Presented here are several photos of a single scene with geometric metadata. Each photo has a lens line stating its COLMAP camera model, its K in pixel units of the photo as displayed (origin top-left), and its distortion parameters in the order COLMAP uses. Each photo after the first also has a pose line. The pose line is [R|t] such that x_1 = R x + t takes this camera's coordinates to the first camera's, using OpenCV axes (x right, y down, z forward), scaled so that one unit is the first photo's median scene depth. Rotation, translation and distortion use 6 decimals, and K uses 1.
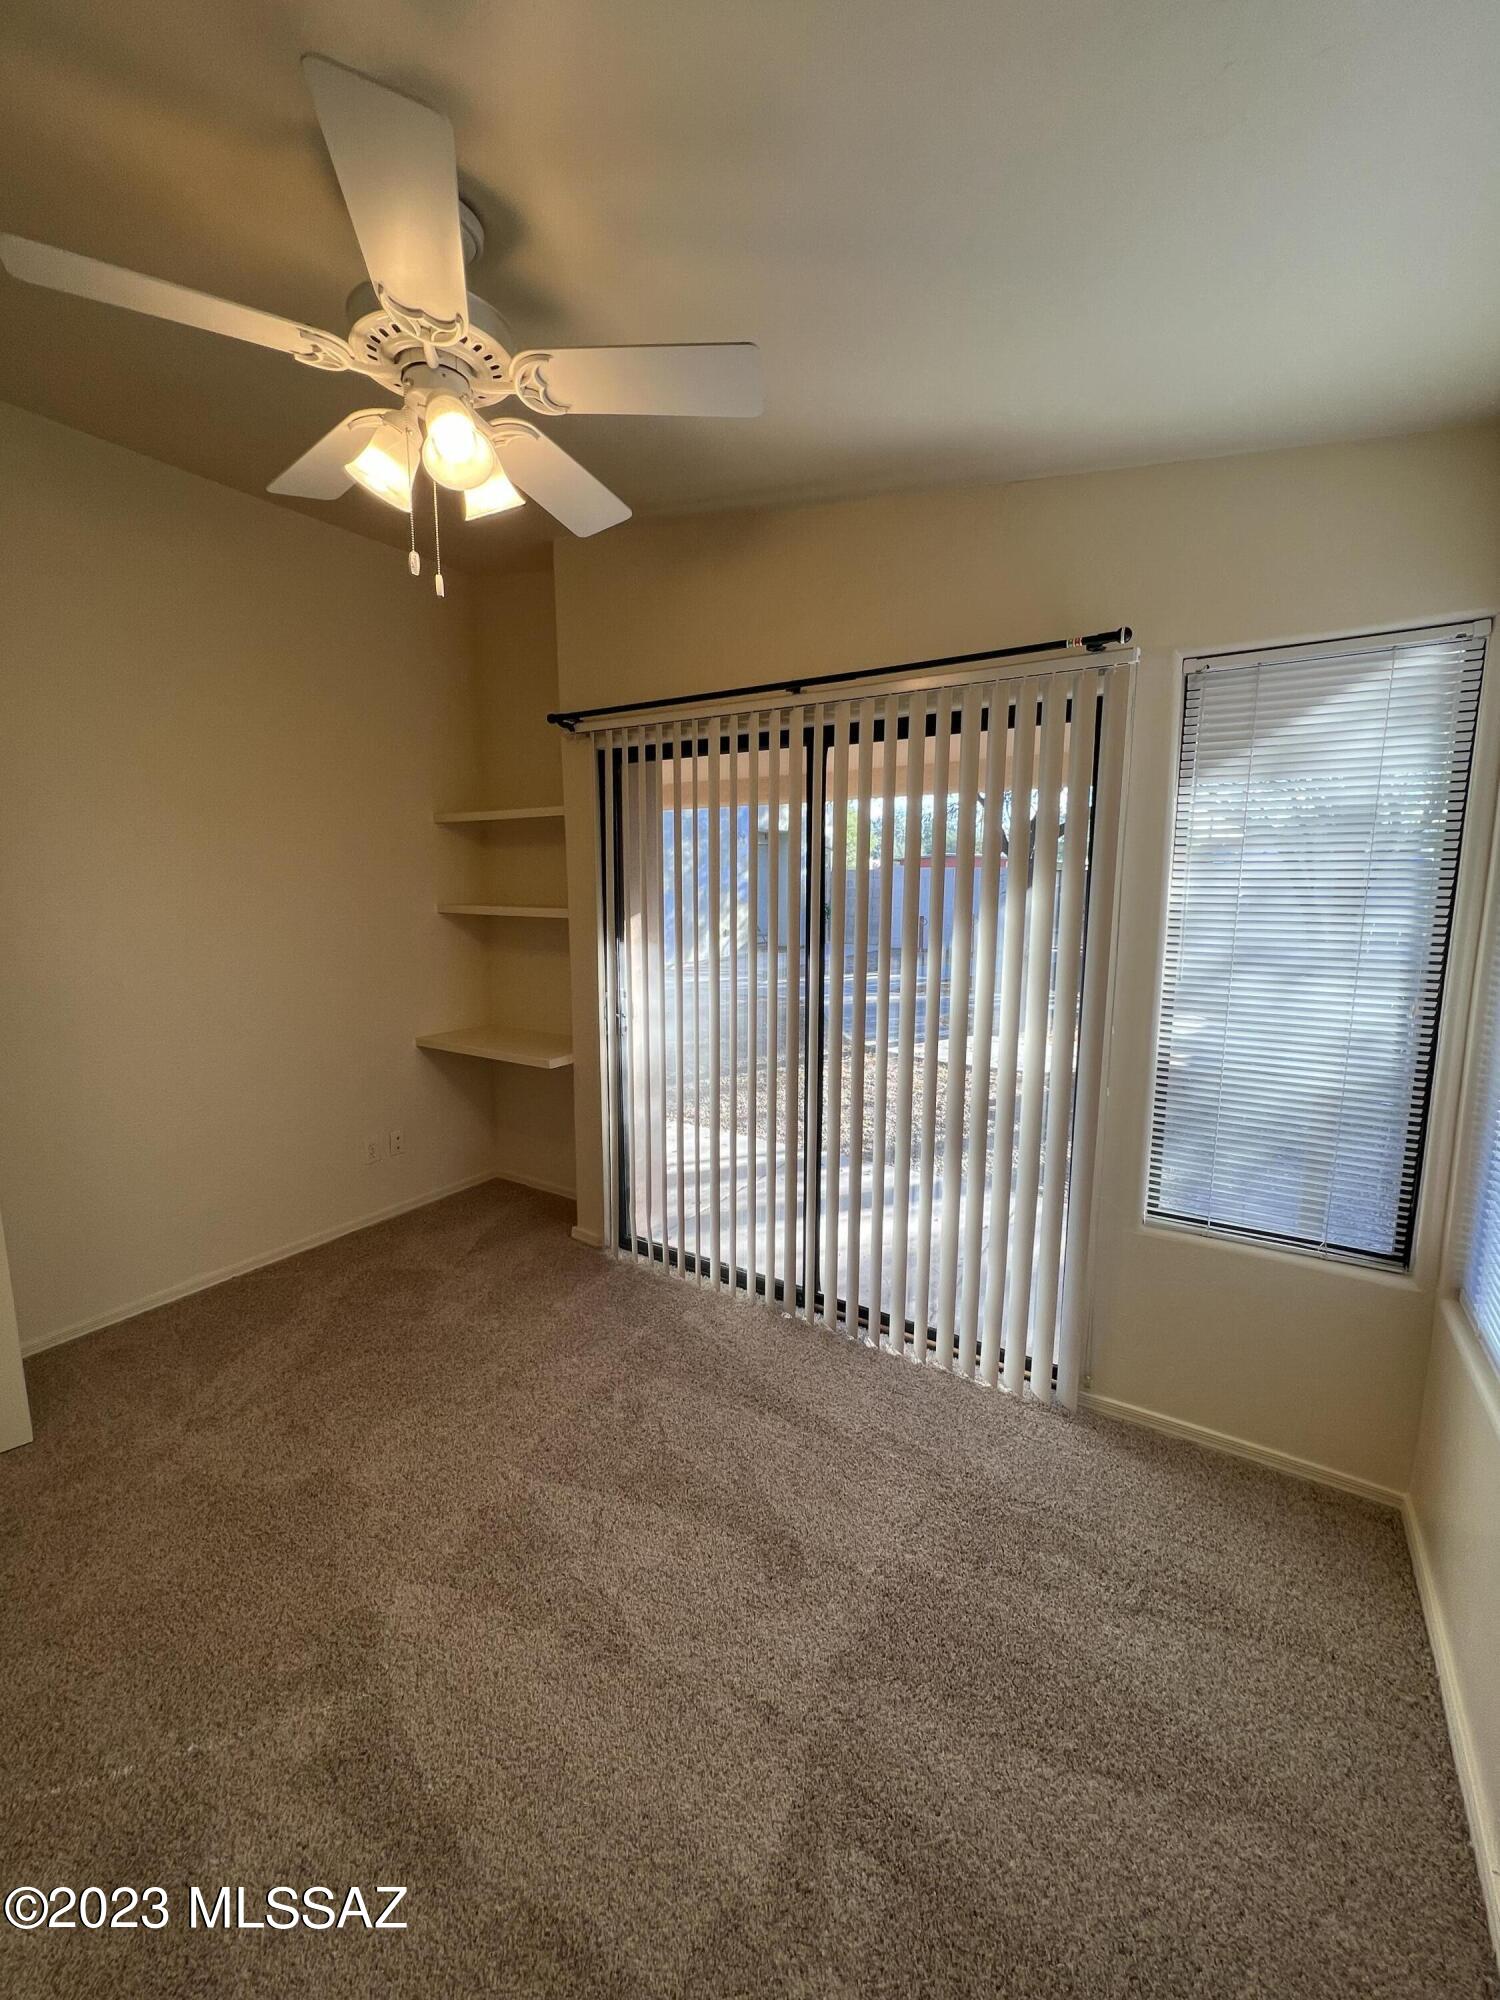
lens RADIAL K [[796.6, 0, 755.8], [0, 796.6, 997.3], [0, 0, 1]] dist [-0.002431, 0.000679]
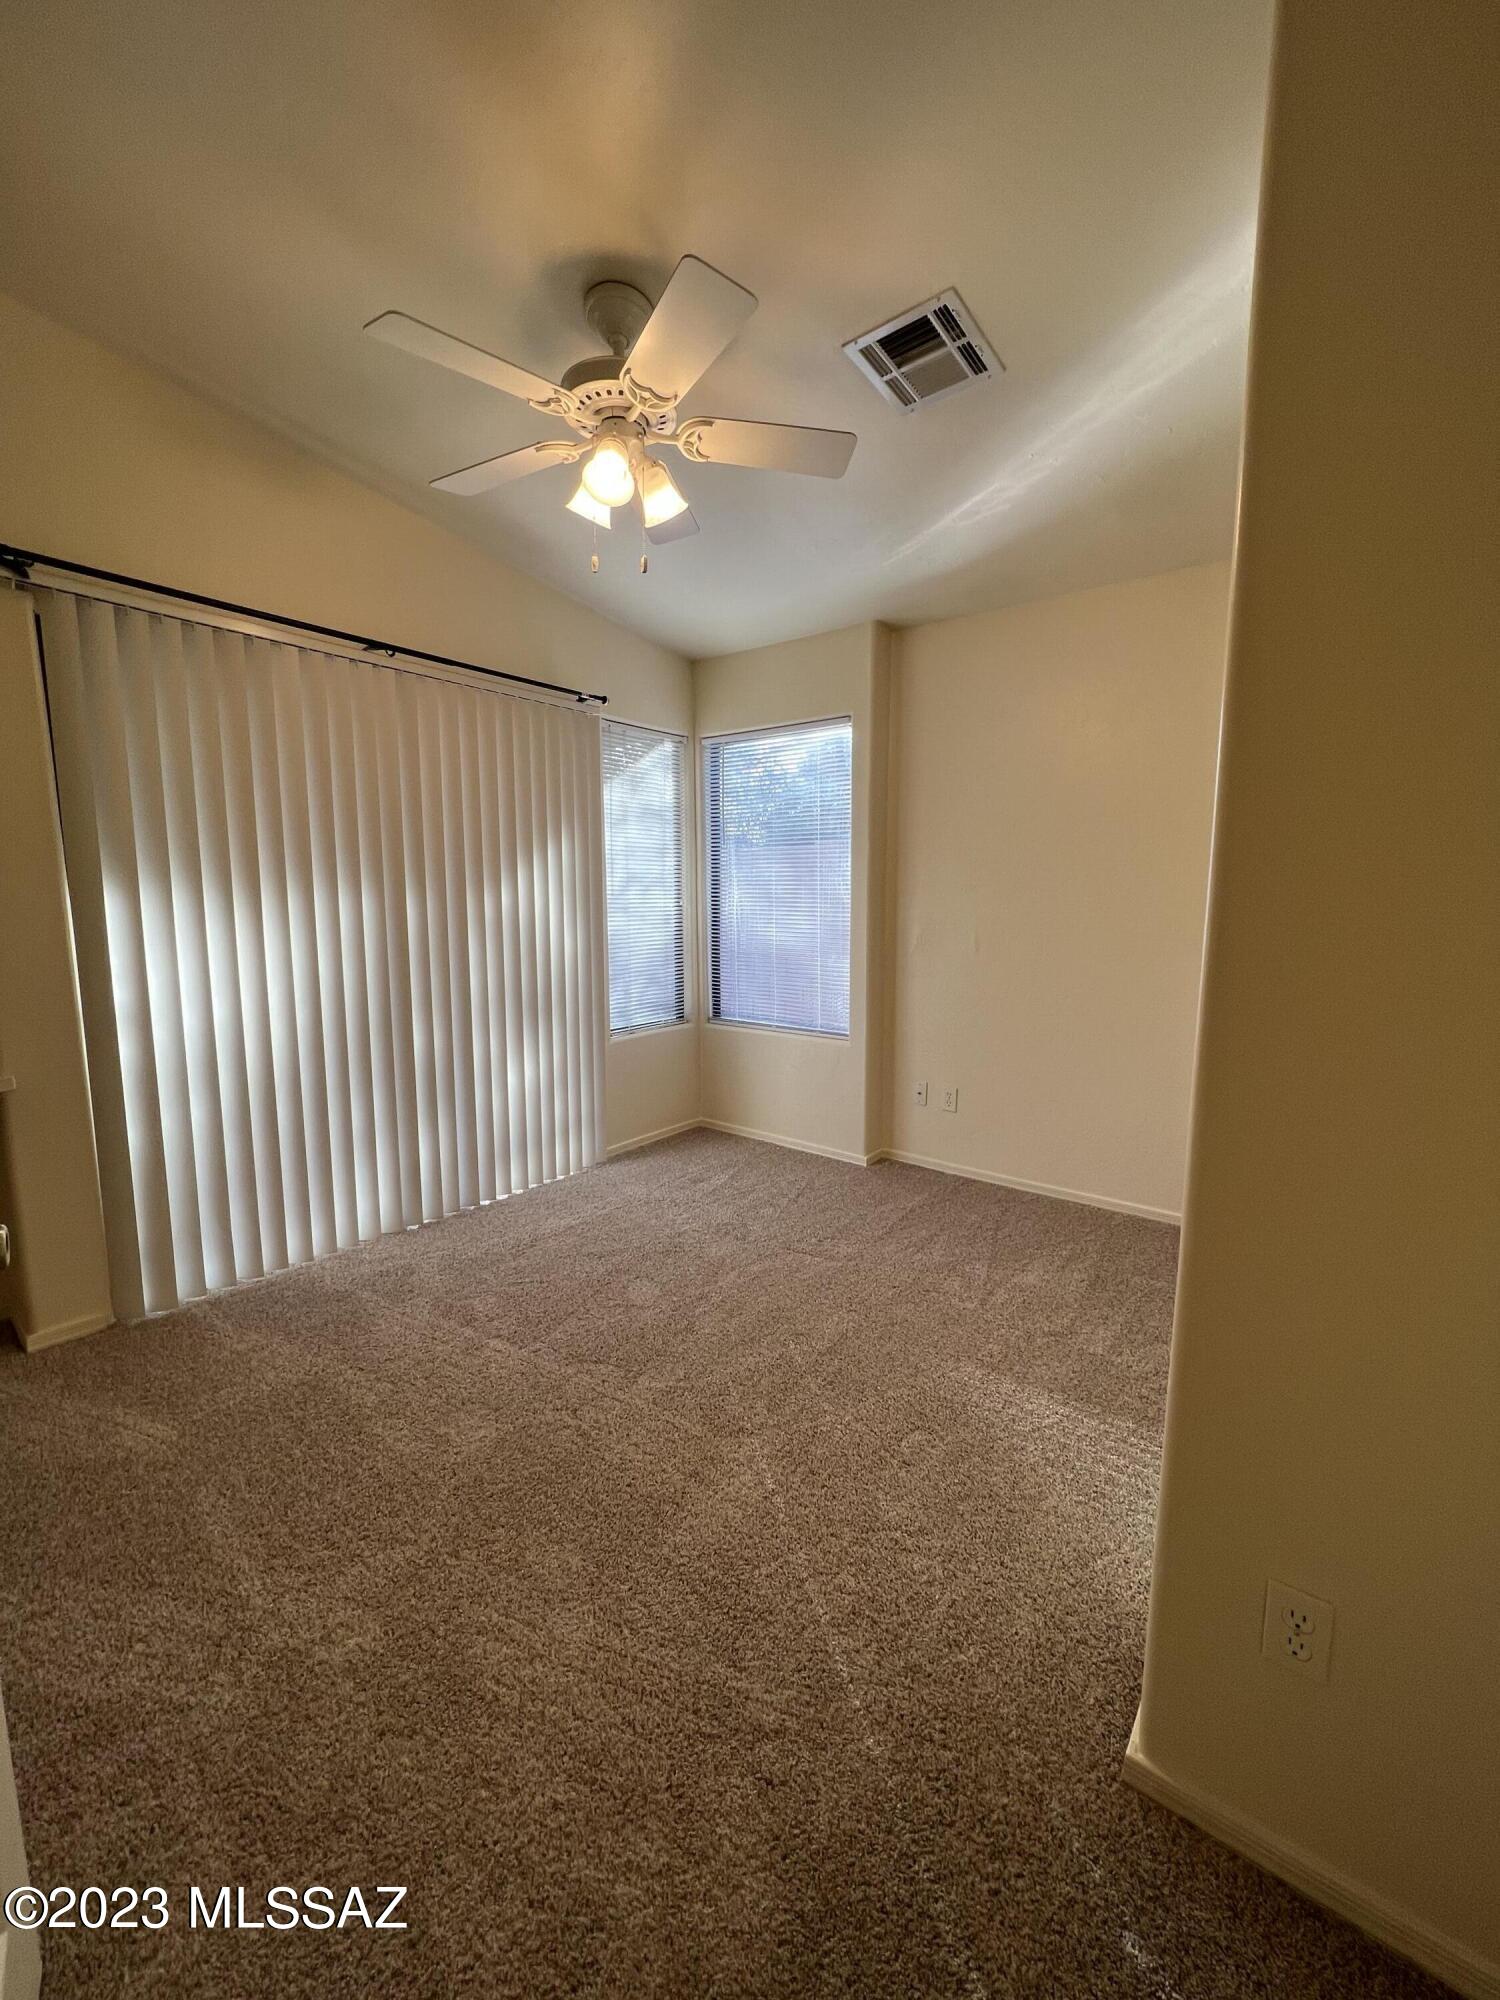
lens RADIAL K [[796.4, 0, 753.1], [0, 796.4, 995.6], [0, 0, 1]] dist [-0.003296, 0.001078]
pose [[0.103508, -0.131929, 0.985840, -1.248963], [0.133253, 0.984068, 0.117701, 0.032406], [-0.985662, 0.119183, 0.119439, 0.506457]]
